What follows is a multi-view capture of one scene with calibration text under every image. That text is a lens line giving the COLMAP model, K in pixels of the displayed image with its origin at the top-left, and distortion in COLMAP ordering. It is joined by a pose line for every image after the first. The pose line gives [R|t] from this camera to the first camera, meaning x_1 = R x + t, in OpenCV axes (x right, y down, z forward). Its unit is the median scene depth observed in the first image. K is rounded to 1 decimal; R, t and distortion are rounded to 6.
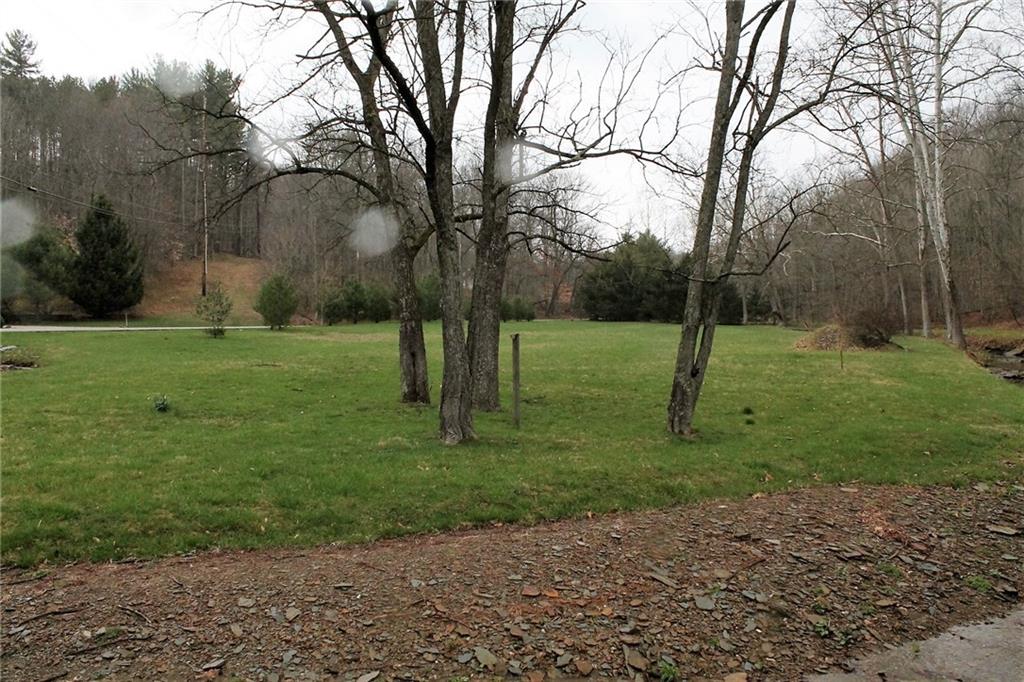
lens RADIAL K [[890.8, 0, 511.7], [0, 890.8, 340.8], [0, 0, 1]] dist [-0.144303, 0.126145]
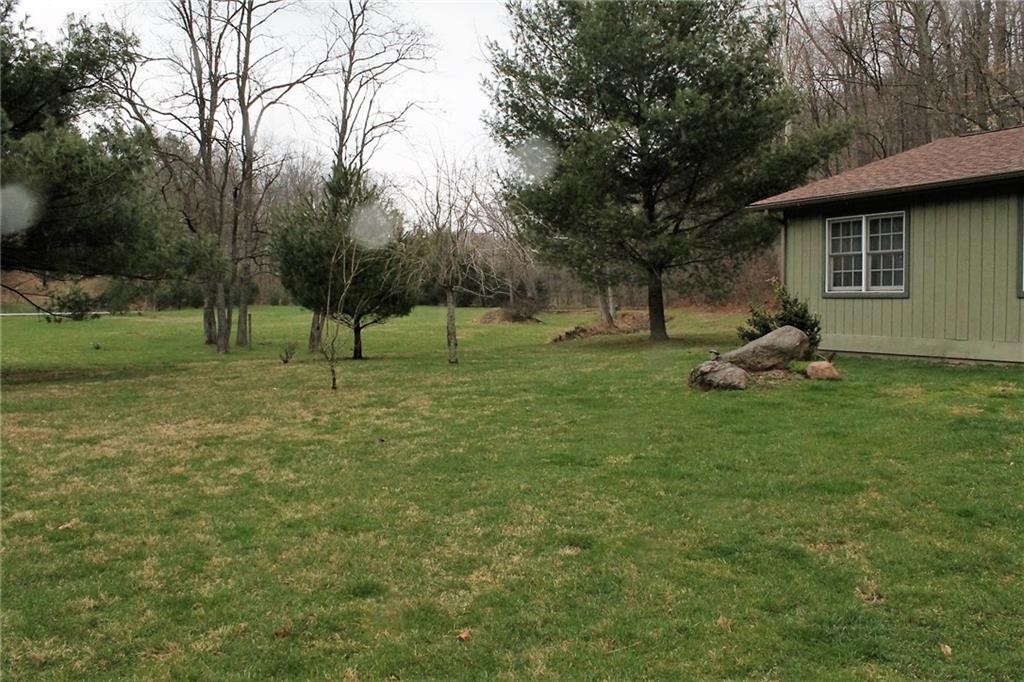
lens RADIAL K [[890.8, 0, 512.7], [0, 890.8, 340.0], [0, 0, 1]] dist [-0.144303, 0.126145]
pose [[0.981308, -0.013503, 0.191968, 0.069894], [0.009856, 0.999753, 0.019941, 0.006065], [-0.192190, -0.017676, 0.981199, -0.435047]]
